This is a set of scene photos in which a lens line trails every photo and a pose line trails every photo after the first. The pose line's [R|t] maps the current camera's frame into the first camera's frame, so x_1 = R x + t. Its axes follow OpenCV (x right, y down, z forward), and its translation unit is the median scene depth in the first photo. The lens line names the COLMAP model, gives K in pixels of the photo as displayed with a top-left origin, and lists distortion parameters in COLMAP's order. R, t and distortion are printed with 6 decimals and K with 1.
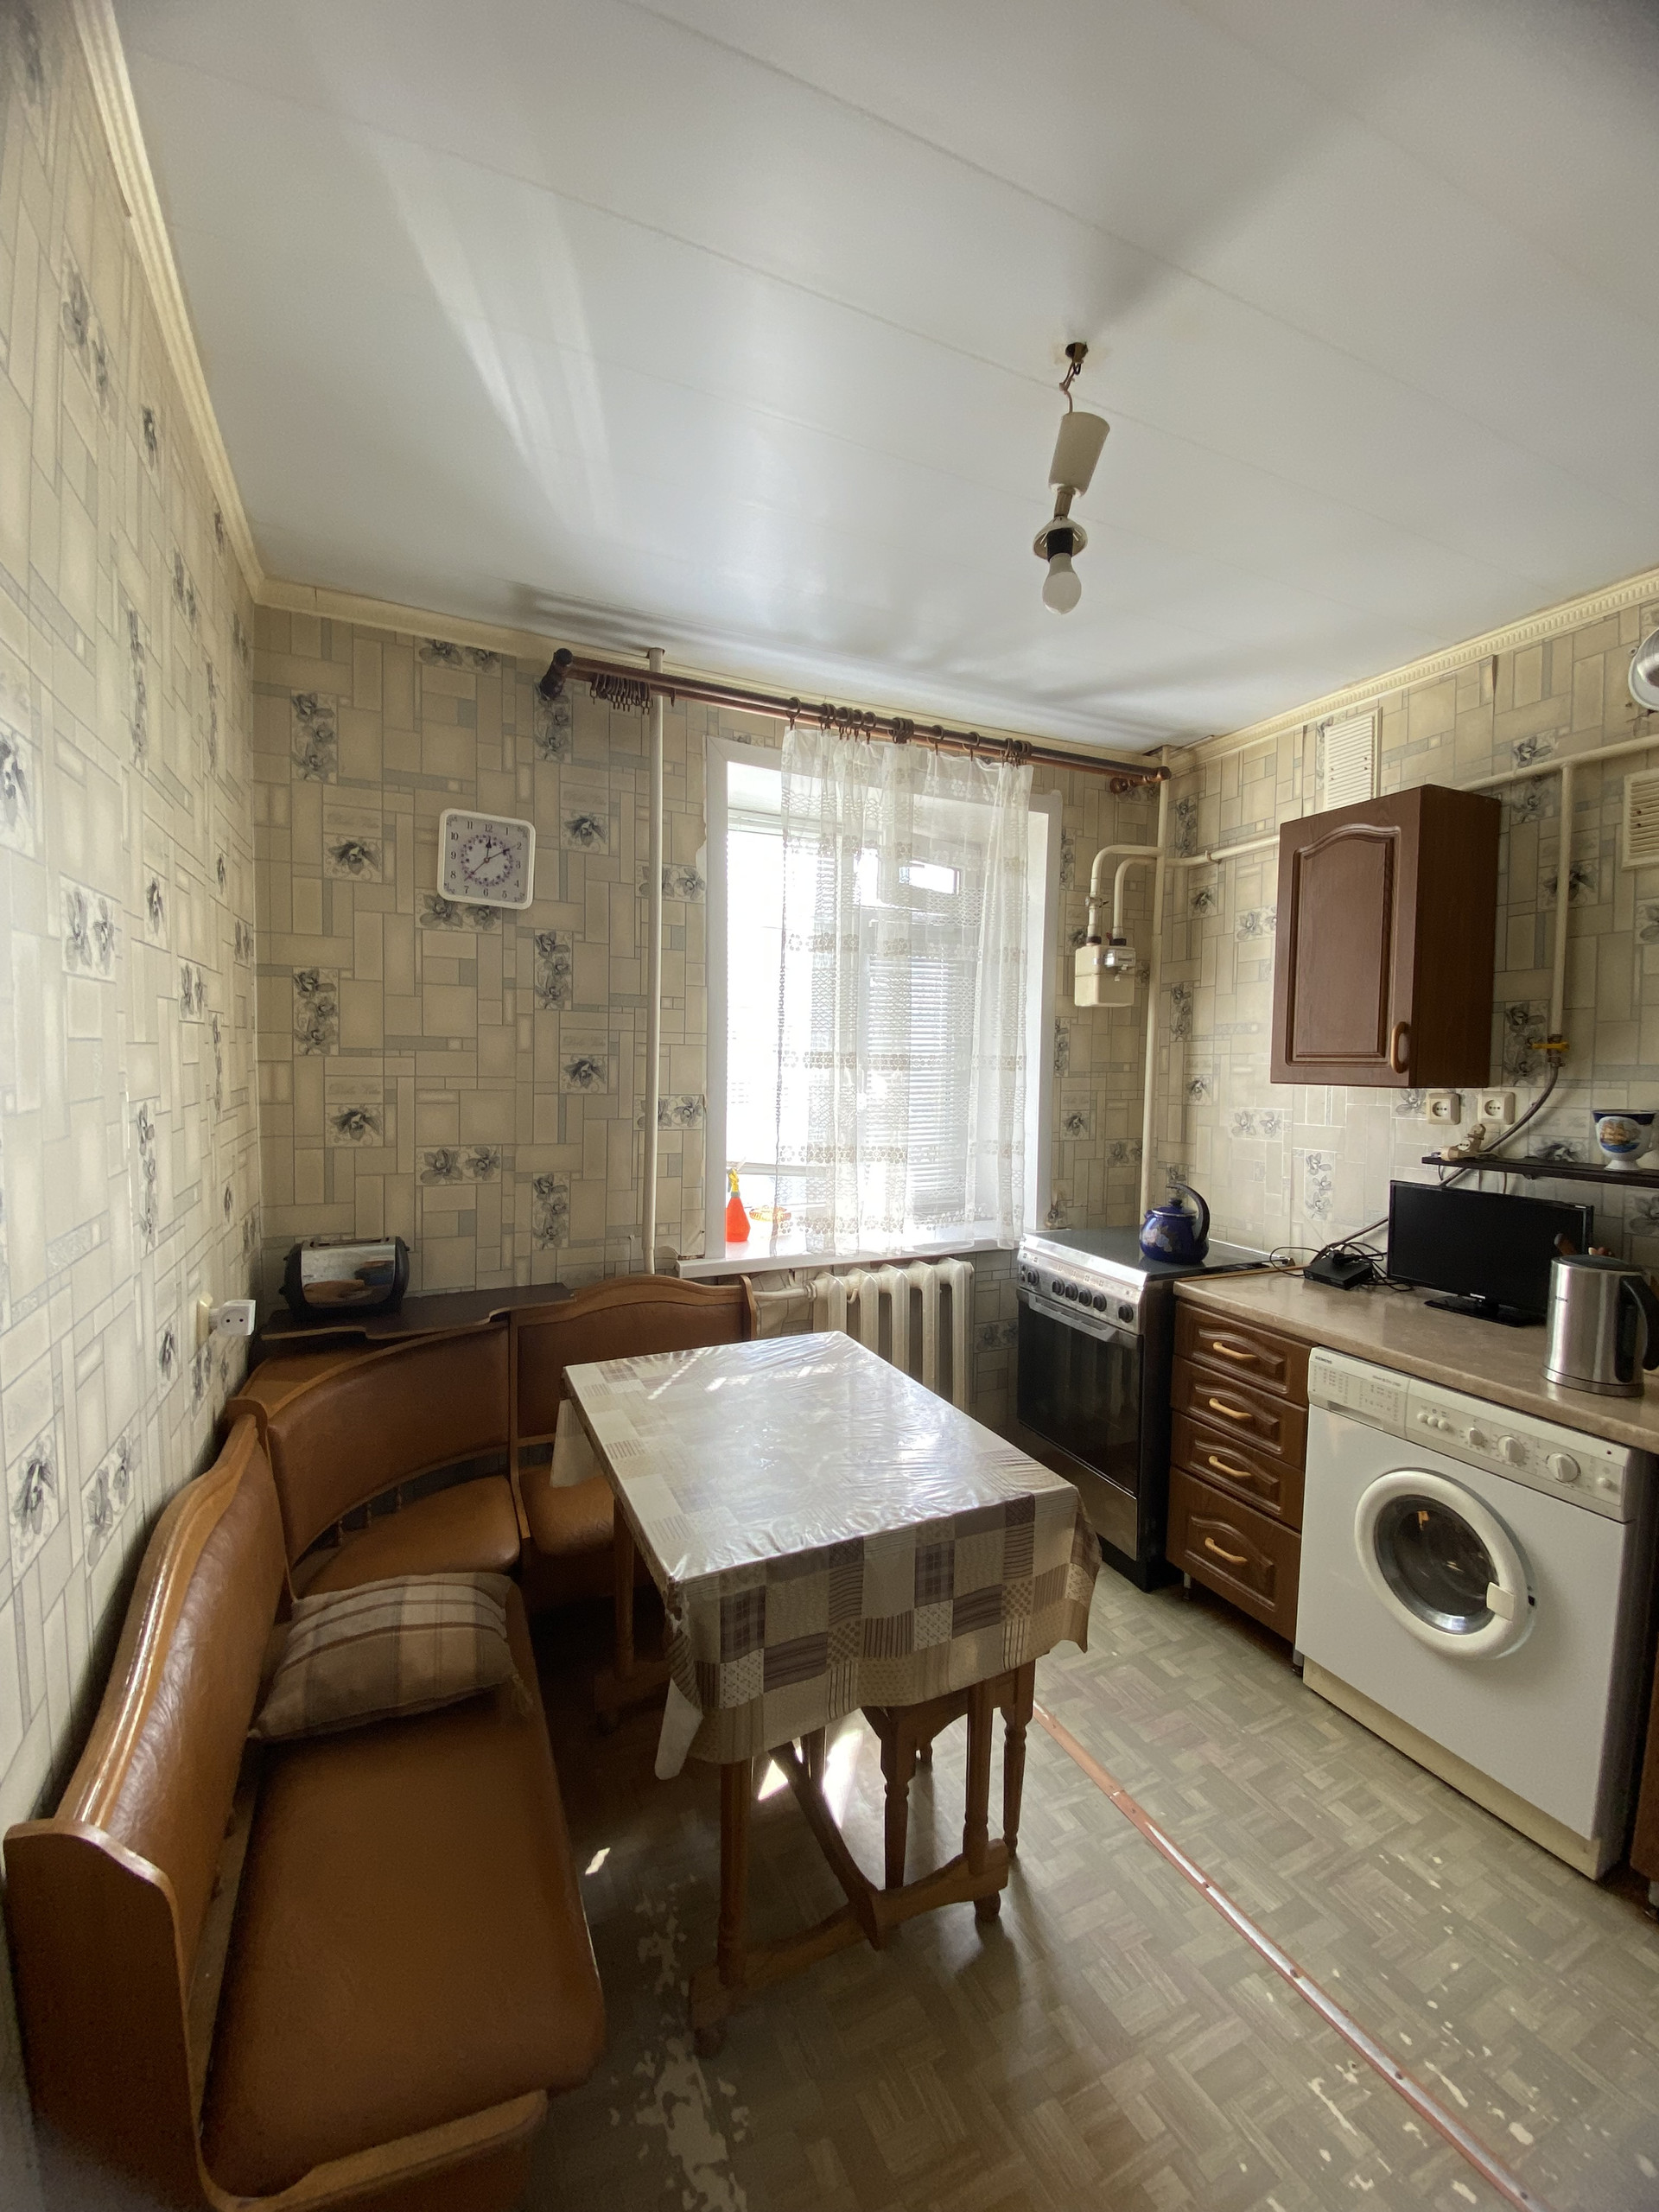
lens RADIAL K [[902.2, 0, 829.5], [0, 902.2, 1106.0], [0, 0, 1]] dist [0.010495, -0.017632]
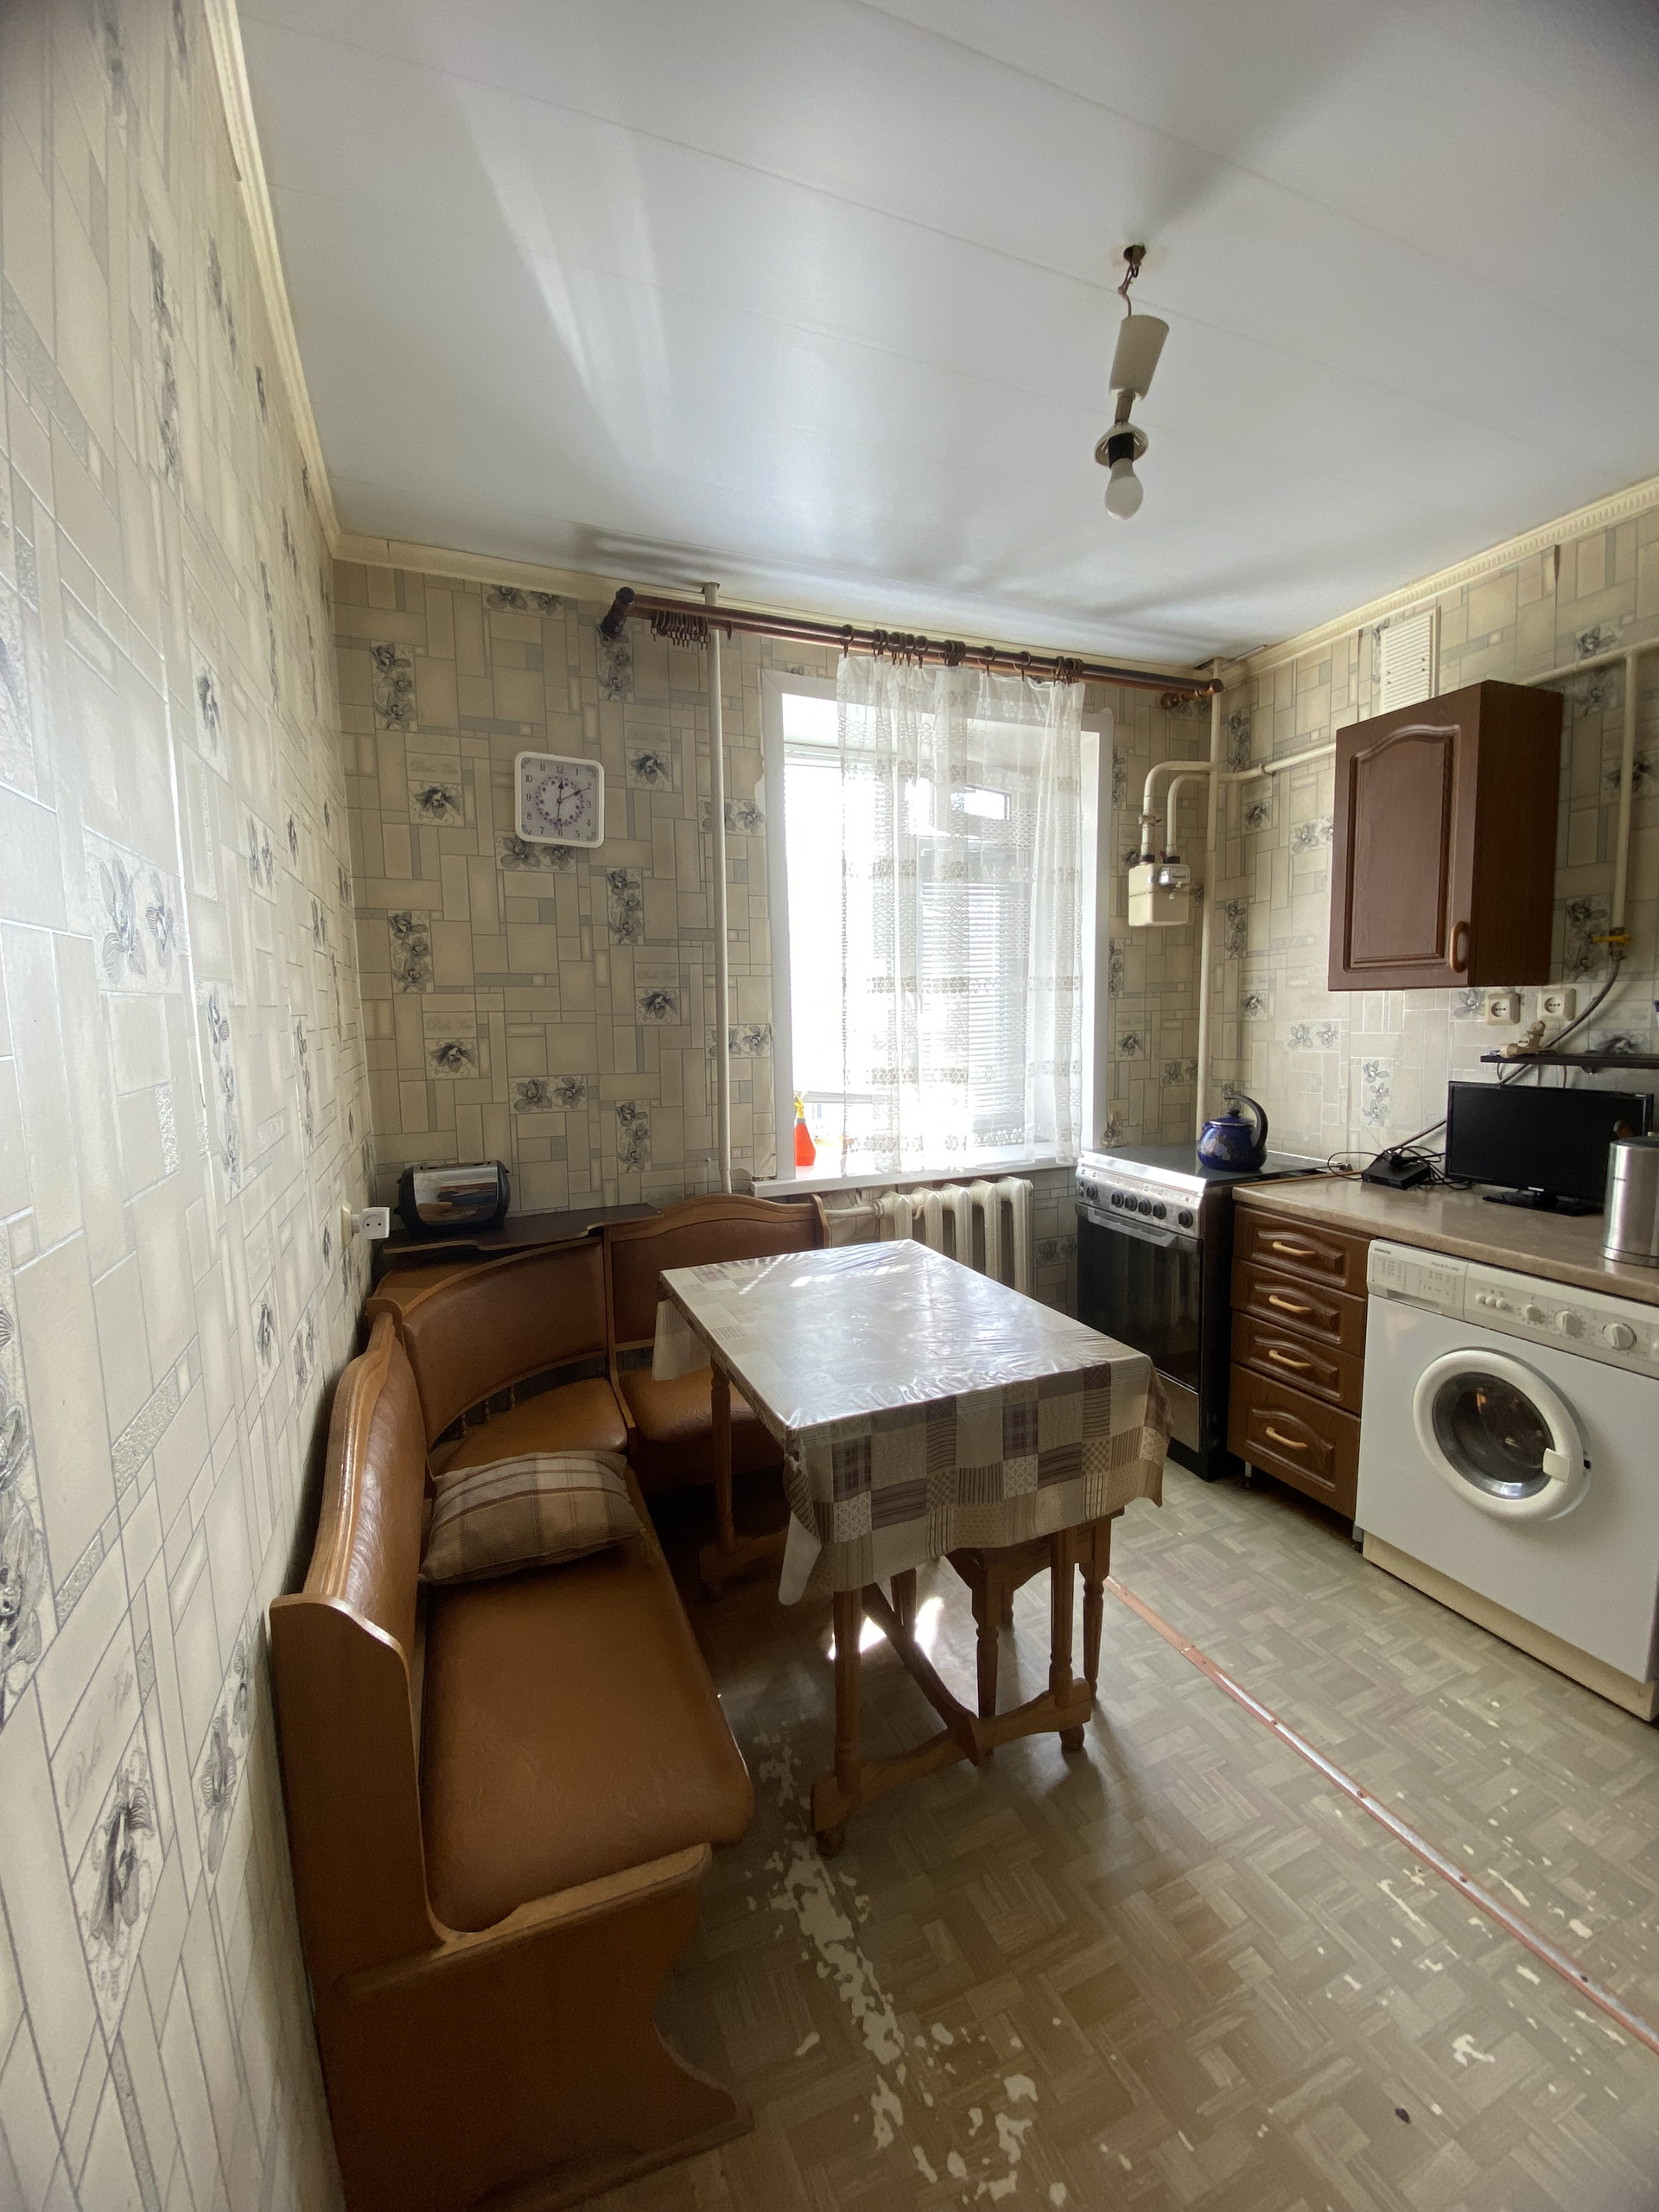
lens RADIAL K [[905.1, 0, 828.7], [0, 905.1, 1110.5], [0, 0, 1]] dist [0.012934, -0.018660]
pose [[0.998564, -0.030969, -0.043722, -0.036188], [0.033325, 0.997973, 0.054224, 0.040724], [0.041954, -0.055603, 0.997571, -0.054656]]
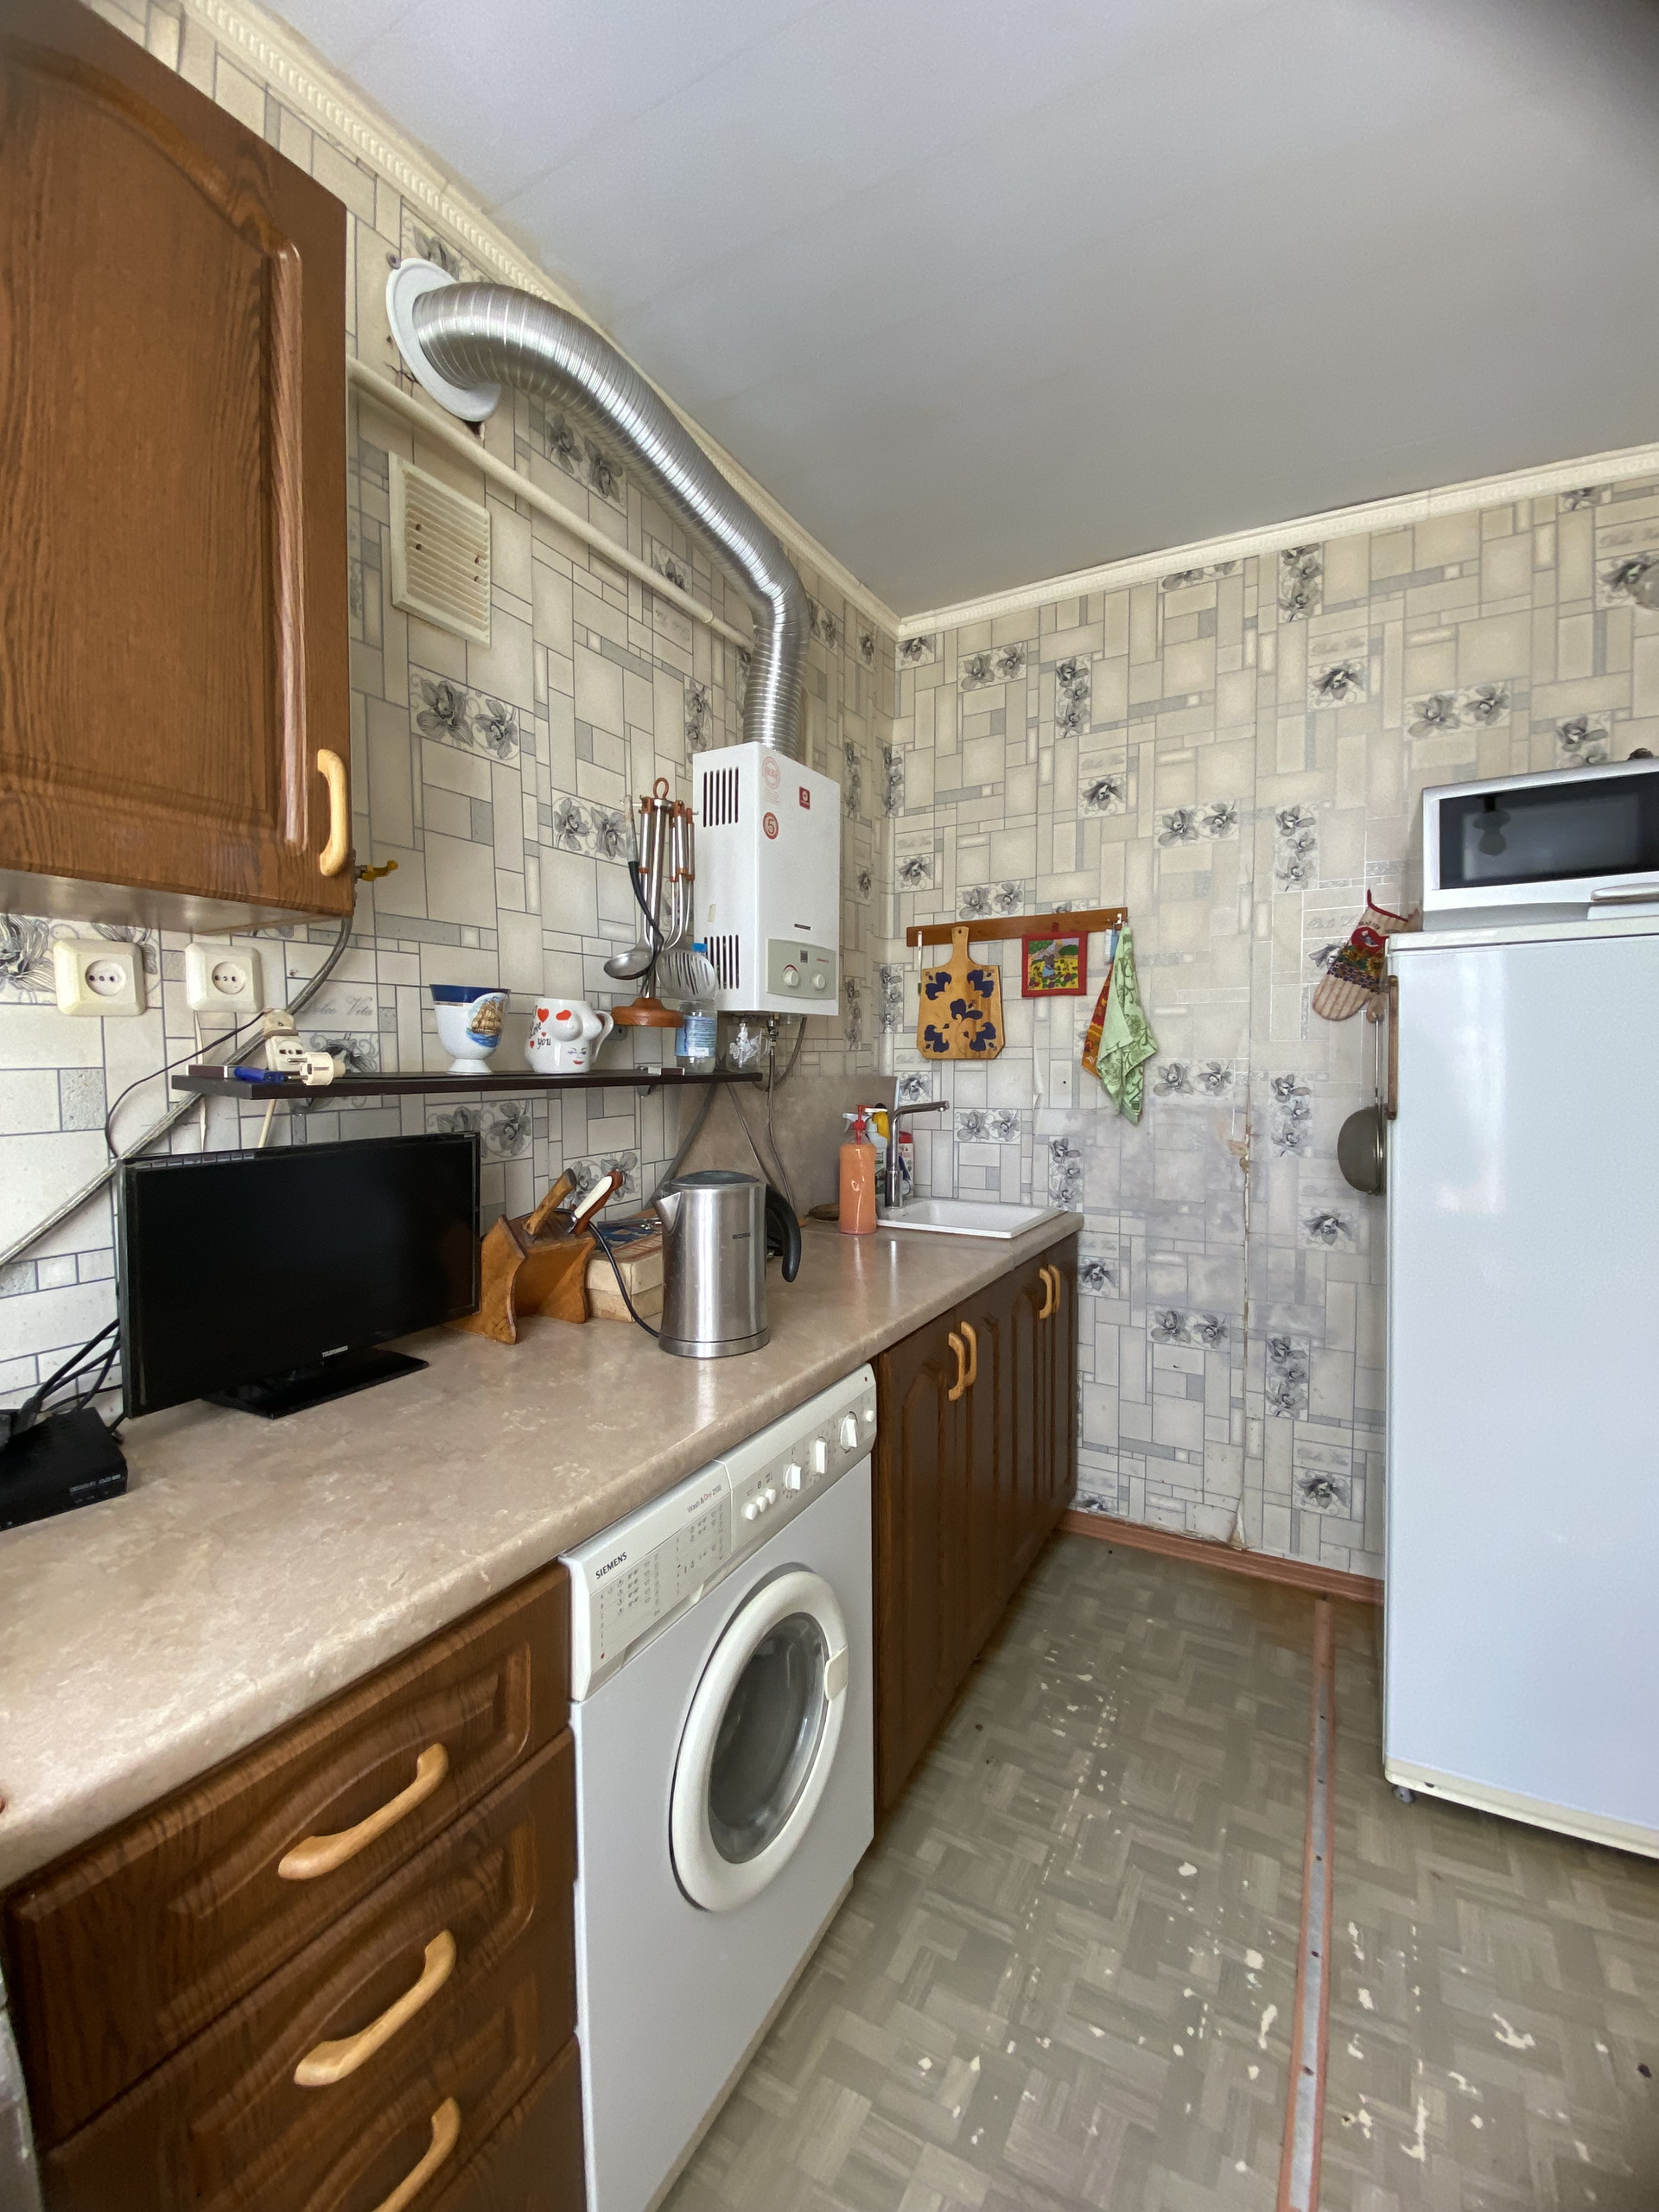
lens RADIAL K [[902.2, 0, 829.5], [0, 902.2, 1106.0], [0, 0, 1]] dist [0.010495, -0.017632]
pose [[-0.578372, -0.047626, 0.814382, 0.162600], [0.045680, 0.994837, 0.090621, 0.044339], [-0.814493, 0.089614, -0.573210, 1.089337]]
